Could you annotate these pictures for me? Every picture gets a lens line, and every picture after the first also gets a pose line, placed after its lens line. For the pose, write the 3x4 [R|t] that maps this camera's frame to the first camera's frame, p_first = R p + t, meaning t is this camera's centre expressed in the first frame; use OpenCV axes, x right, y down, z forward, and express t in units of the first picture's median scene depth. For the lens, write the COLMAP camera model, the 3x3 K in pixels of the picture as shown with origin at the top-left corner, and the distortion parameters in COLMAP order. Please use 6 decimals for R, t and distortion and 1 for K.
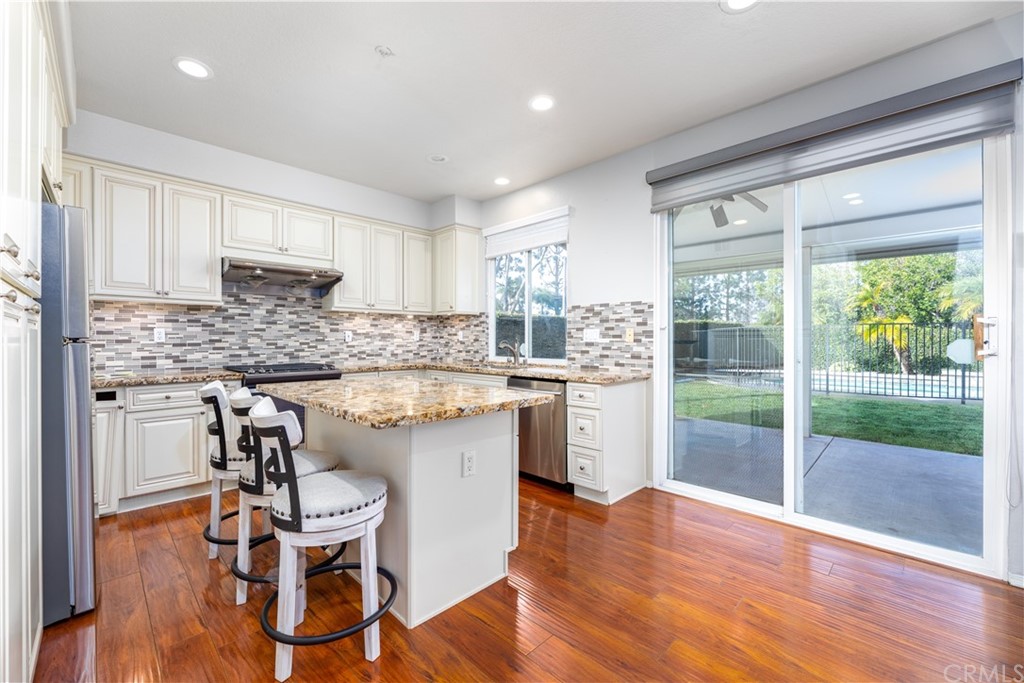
lens RADIAL K [[418.4, 0, 508.4], [0, 418.4, 340.2], [0, 0, 1]] dist [-0.000939, 0.000073]
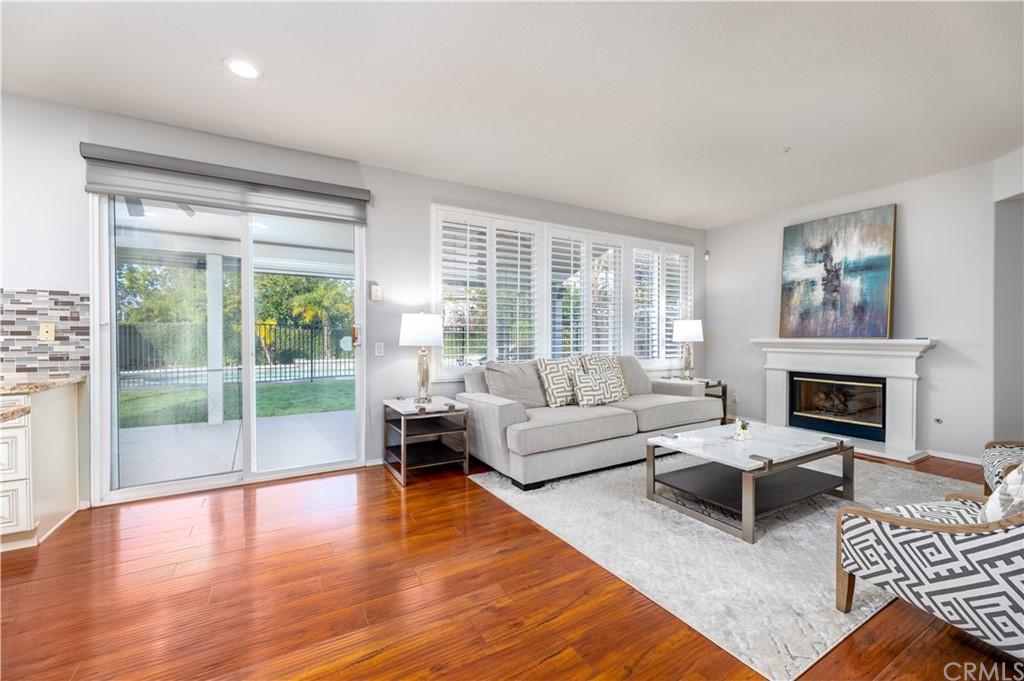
lens RADIAL K [[418.4, 0, 513.8], [0, 418.4, 340.4], [0, 0, 1]] dist [-0.000939, 0.000073]
pose [[0.251059, -0.008932, 0.967930, -0.233330], [0.003400, 0.999959, 0.008346, 0.000732], [-0.967966, 0.001196, 0.251080, -0.063136]]
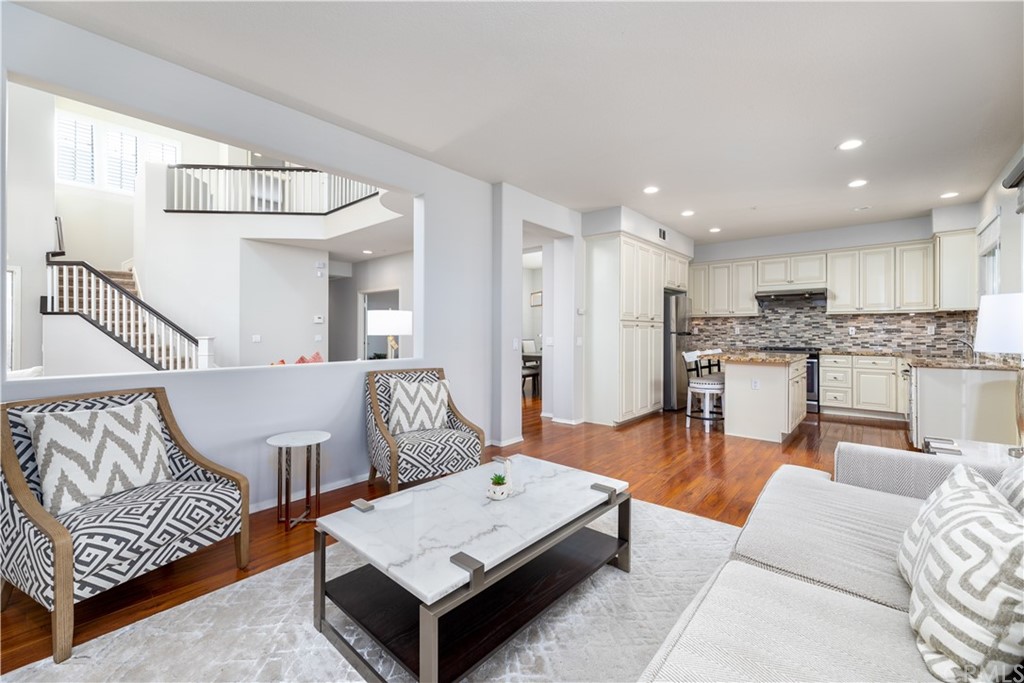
lens RADIAL K [[418.4, 0, 506.3], [0, 418.4, 333.7], [0, 0, 1]] dist [-0.000939, 0.000073]
pose [[0.062509, 0.006126, -0.998026, 1.248436], [-0.004980, 0.999971, 0.005826, -0.002778], [0.998032, 0.004606, 0.062538, -0.330134]]
